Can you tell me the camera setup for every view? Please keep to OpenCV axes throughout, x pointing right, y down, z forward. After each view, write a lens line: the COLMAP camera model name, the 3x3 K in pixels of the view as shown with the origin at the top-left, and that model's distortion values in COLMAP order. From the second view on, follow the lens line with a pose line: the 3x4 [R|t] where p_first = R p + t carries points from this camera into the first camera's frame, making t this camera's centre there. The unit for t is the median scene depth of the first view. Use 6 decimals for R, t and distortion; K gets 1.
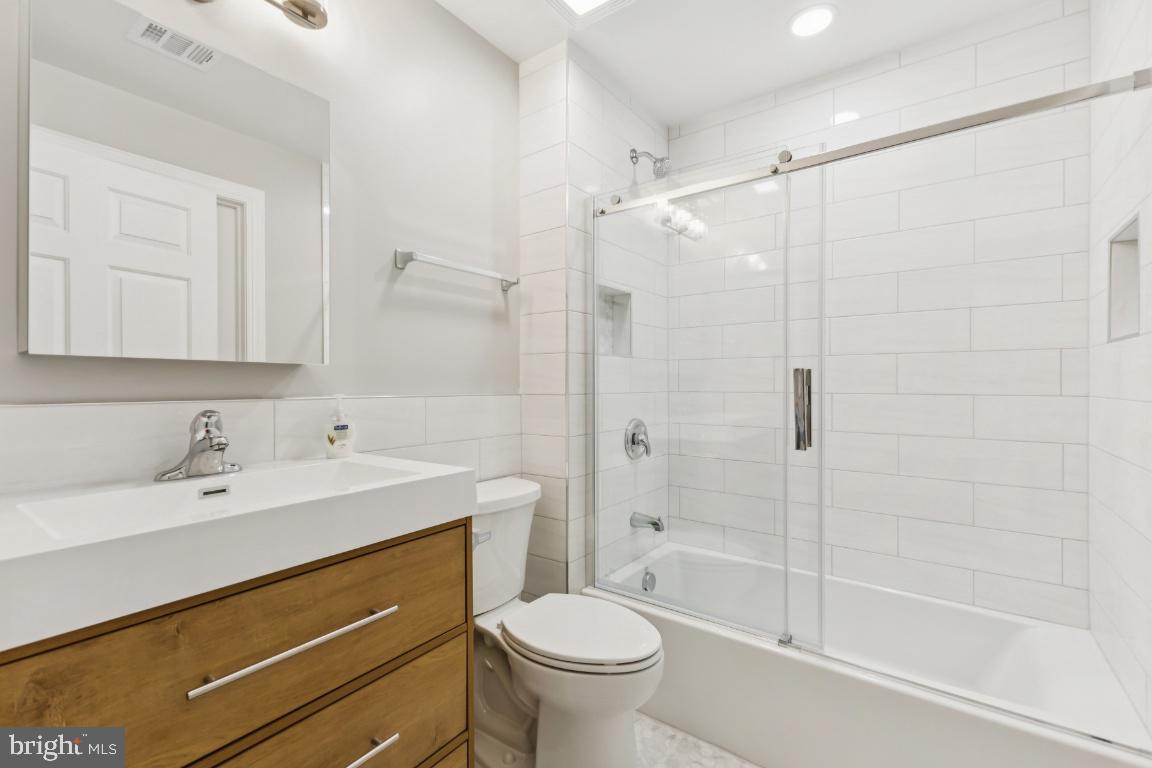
lens RADIAL K [[500.7, 0, 579.7], [0, 500.7, 378.7], [0, 0, 1]] dist [0.011616, -0.001028]
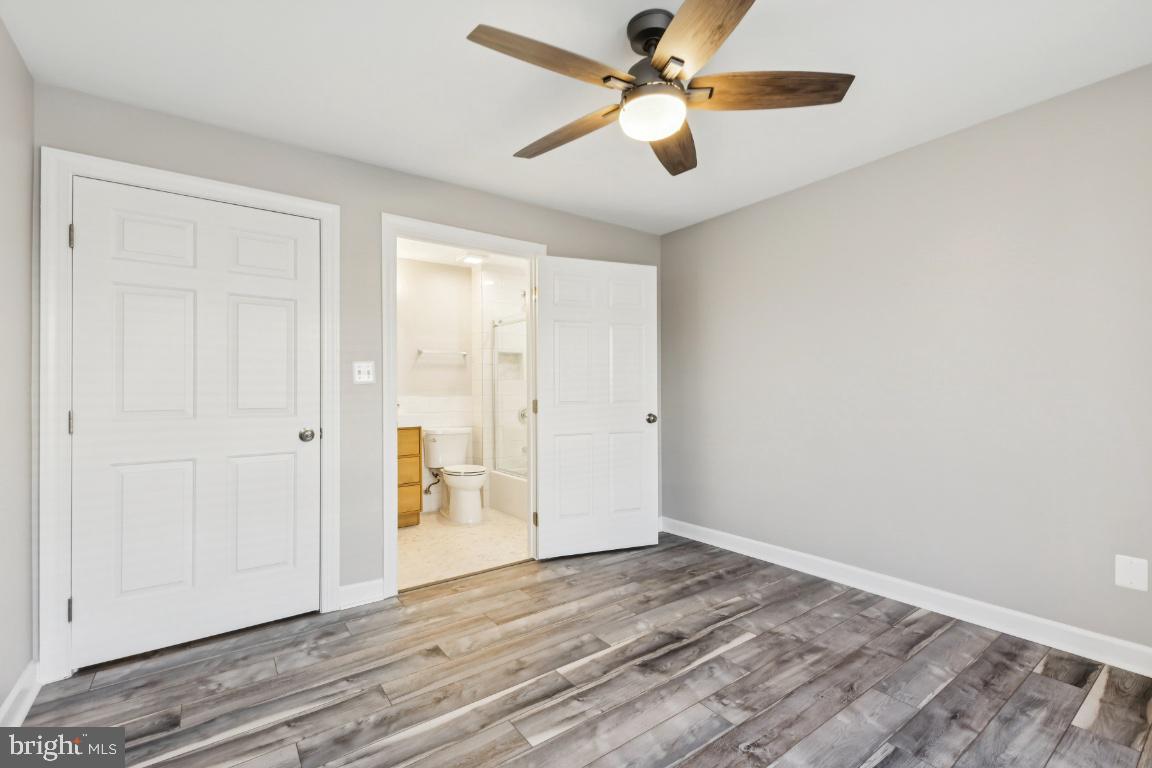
lens RADIAL K [[500.7, 0, 571.1], [0, 500.7, 388.4], [0, 0, 1]] dist [0.011616, -0.001028]
pose [[0.951825, -0.010391, -0.306466, 1.235491], [0.008488, 0.999936, -0.007541, 0.017188], [0.306524, 0.004576, 0.951852, -1.388387]]
